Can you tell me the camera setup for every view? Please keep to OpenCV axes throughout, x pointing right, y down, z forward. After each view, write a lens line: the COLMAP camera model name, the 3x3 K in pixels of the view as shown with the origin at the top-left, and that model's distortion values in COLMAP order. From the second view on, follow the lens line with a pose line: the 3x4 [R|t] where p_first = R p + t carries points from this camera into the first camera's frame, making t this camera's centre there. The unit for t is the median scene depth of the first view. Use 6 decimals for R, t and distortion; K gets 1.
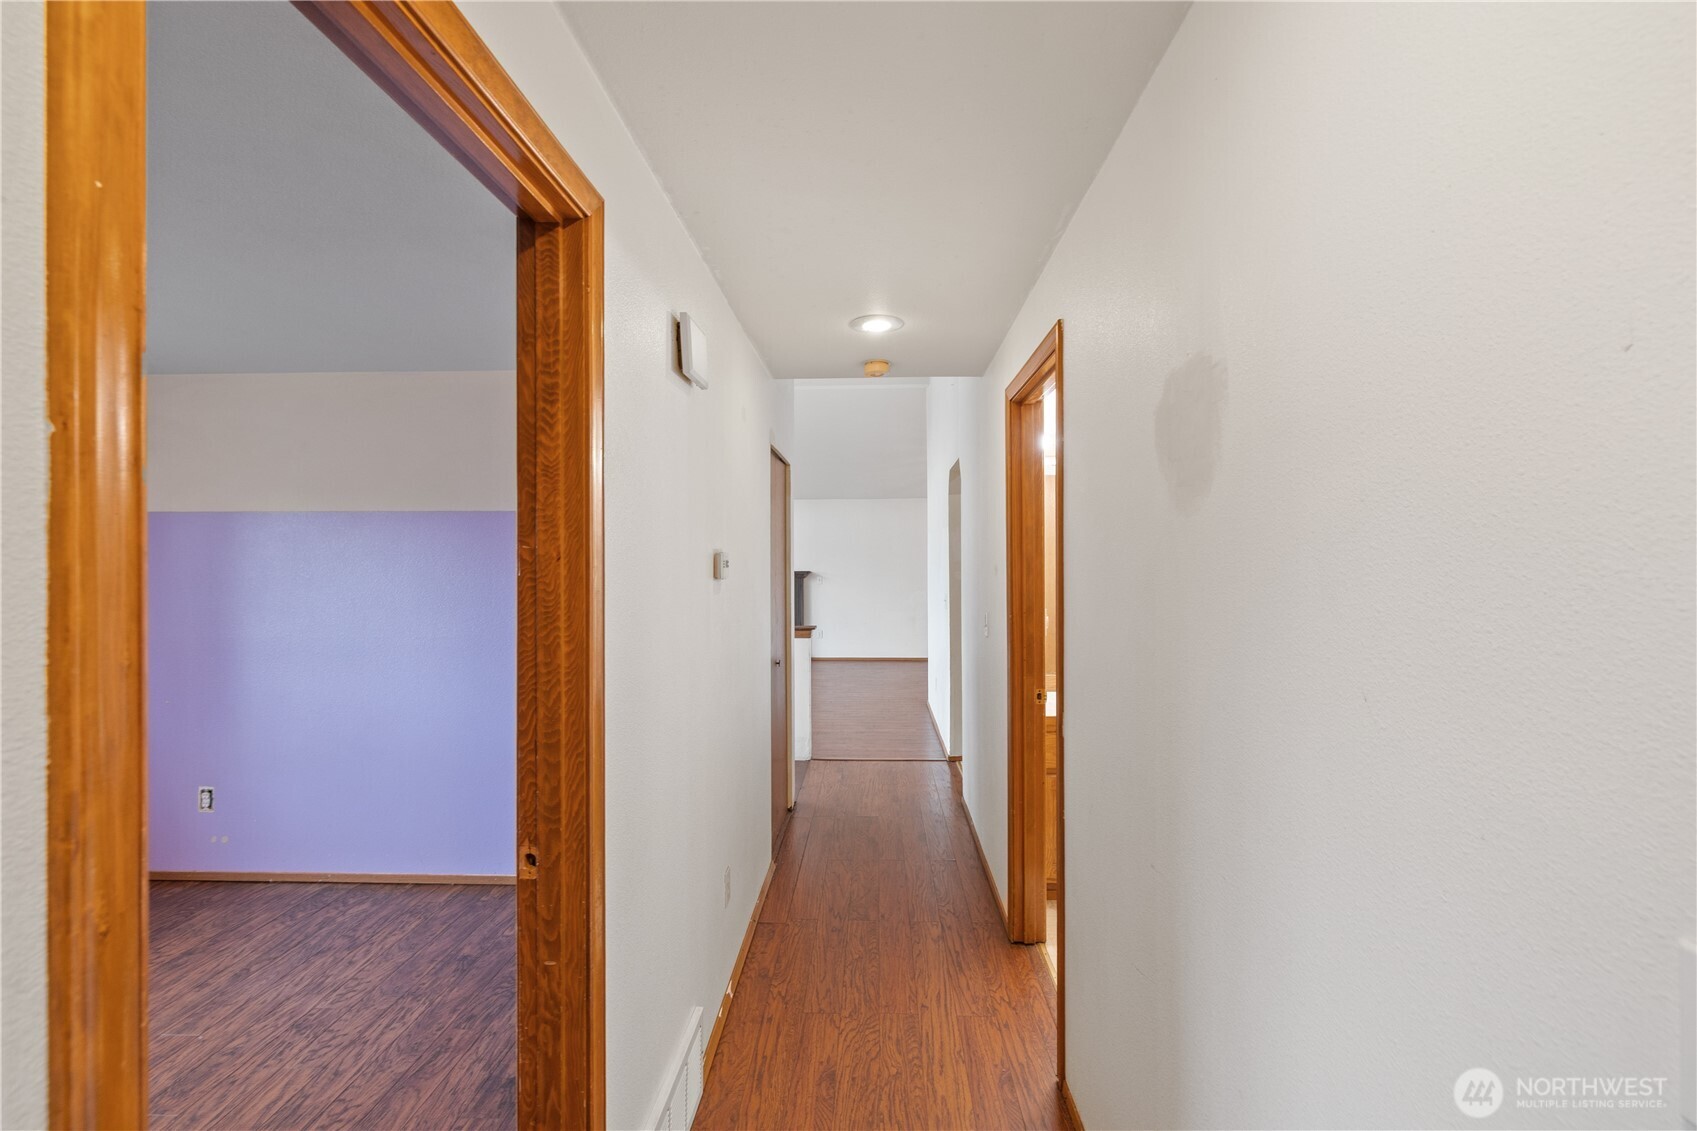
lens RADIAL K [[726.3, 0, 854.4], [0, 726.3, 563.6], [0, 0, 1]] dist [-0.004092, -0.000404]
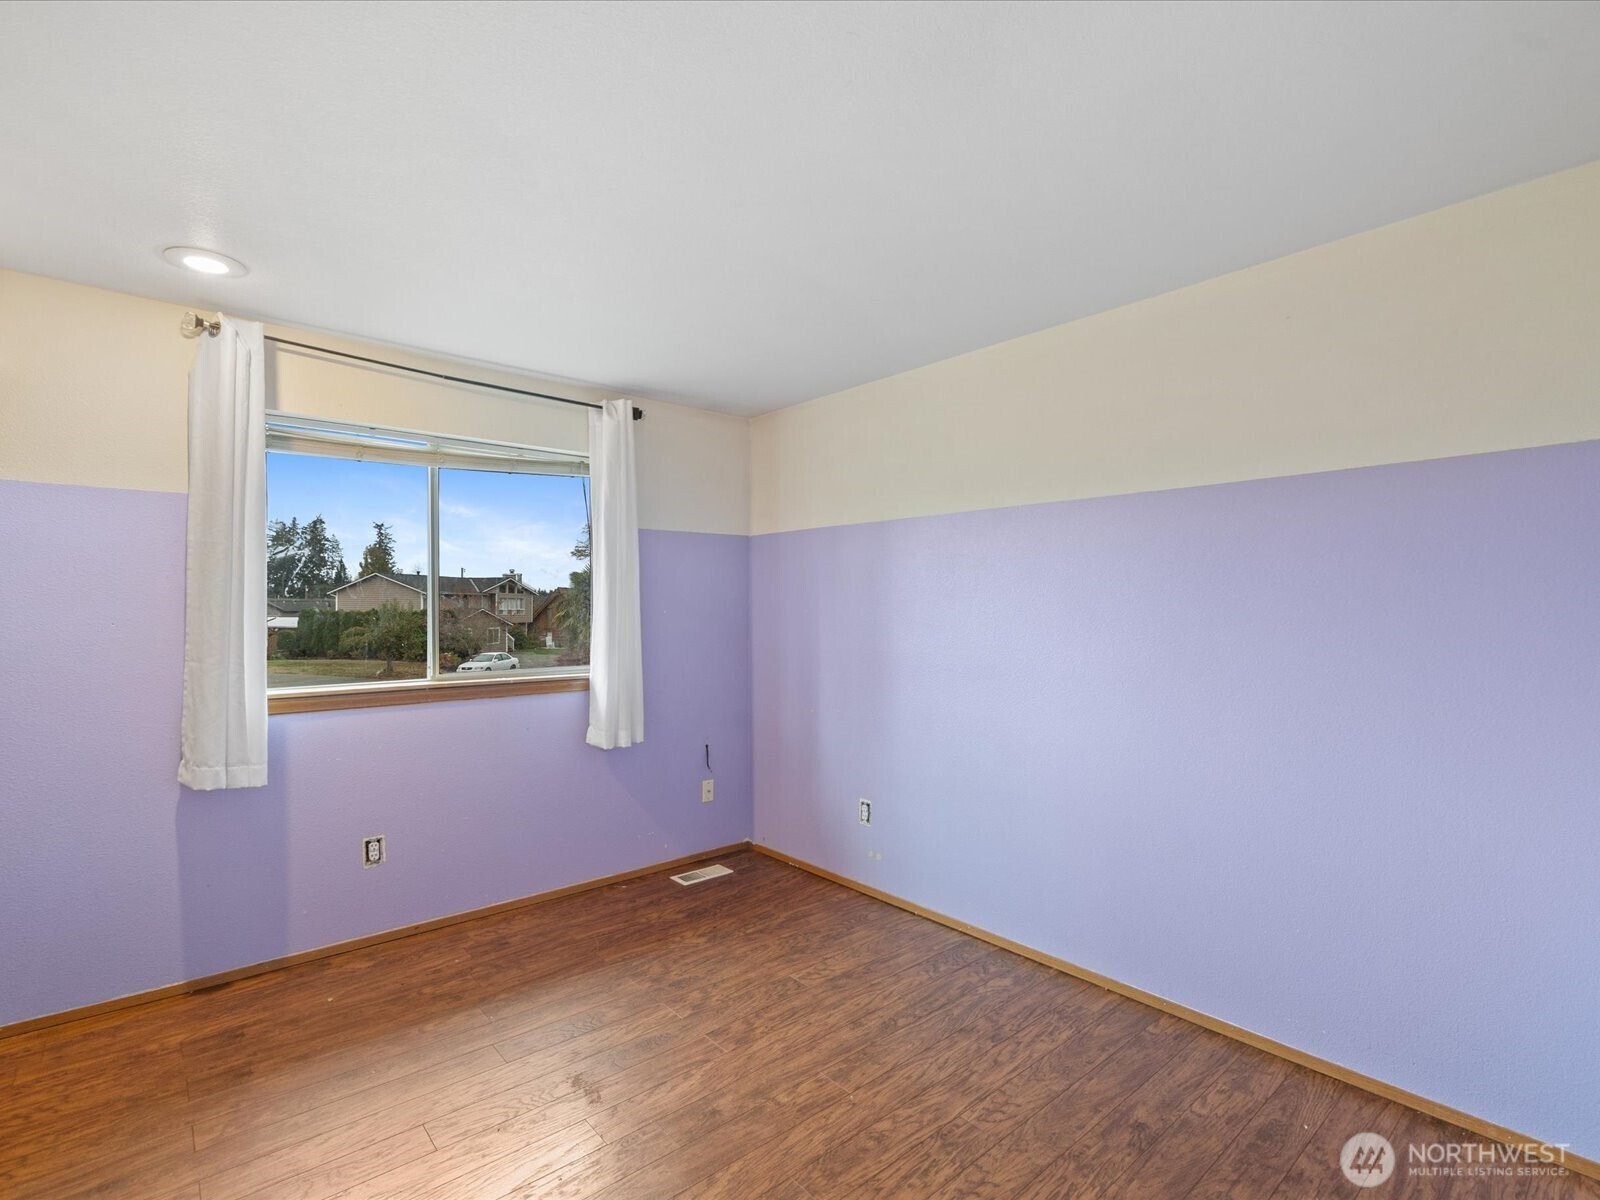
lens RADIAL K [[768.6, 0, 799.0], [0, 768.6, 605.9], [0, 0, 1]] dist [-0.000272, -0.000958]
pose [[0.675271, 0.002364, -0.737566, -0.211067], [-0.005691, 0.999982, -0.002005, 0.053188], [0.737547, 0.005552, 0.675273, 0.256893]]
